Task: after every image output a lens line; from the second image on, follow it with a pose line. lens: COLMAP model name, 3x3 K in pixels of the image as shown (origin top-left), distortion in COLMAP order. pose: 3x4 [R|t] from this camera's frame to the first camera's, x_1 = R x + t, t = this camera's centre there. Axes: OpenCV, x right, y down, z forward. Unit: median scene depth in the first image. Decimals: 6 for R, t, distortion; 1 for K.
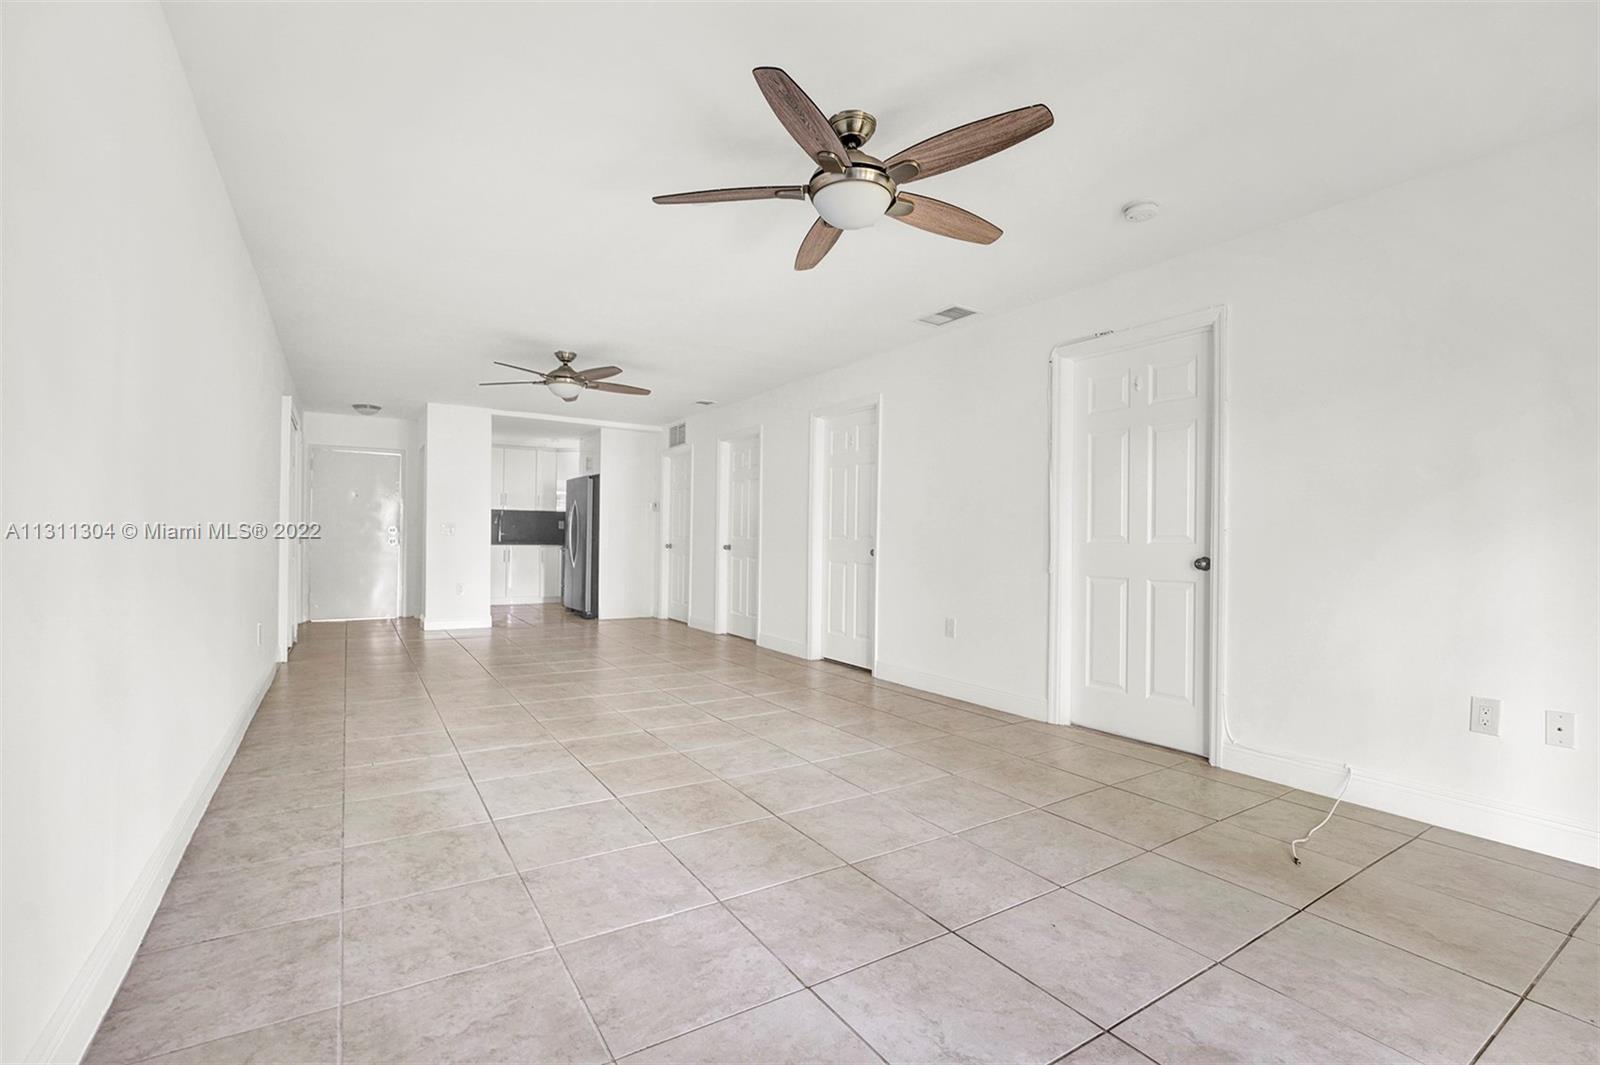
lens RADIAL K [[708.5, 0, 800.0], [0, 708.5, 532.5], [0, 0, 1]] dist [0.000502, 0.000010]
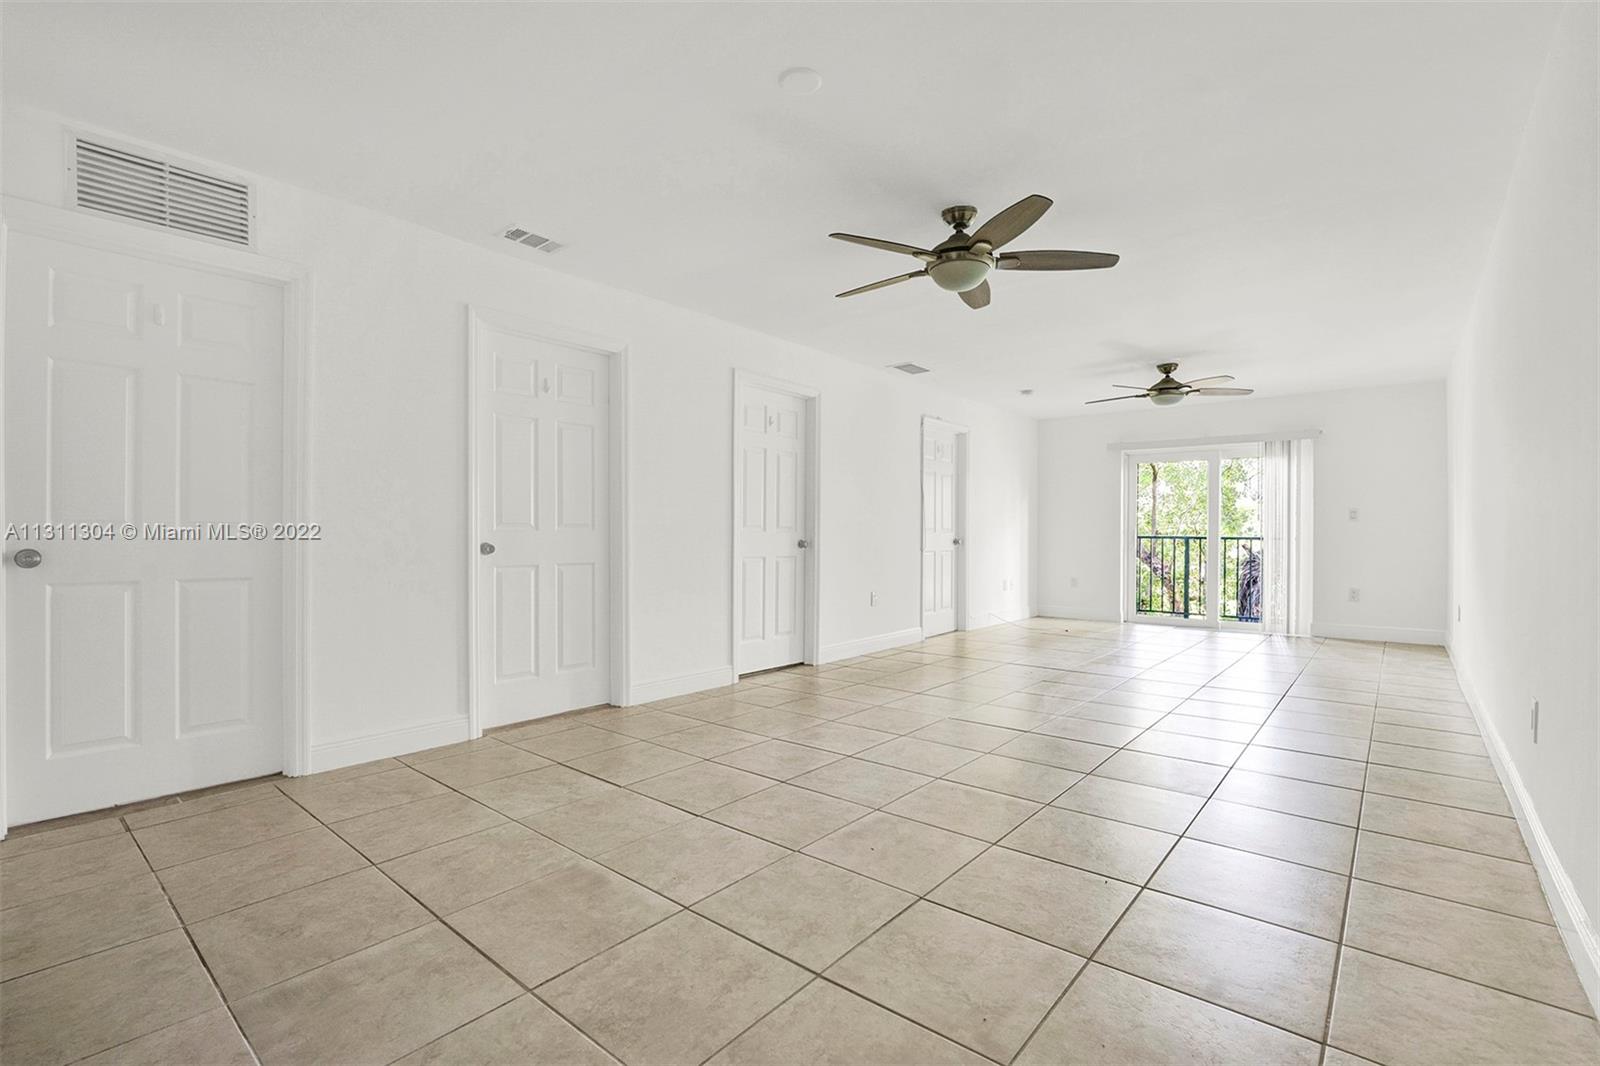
lens RADIAL K [[661.7, 0, 800.0], [0, 661.7, 533.0], [0, 0, 1]] dist [-0.000093, 0.000012]
pose [[-0.238417, -0.010904, 0.971102, -0.623249], [-0.013540, 0.999877, 0.007903, 0.004651], [-0.971068, -0.011265, -0.238536, 0.950318]]
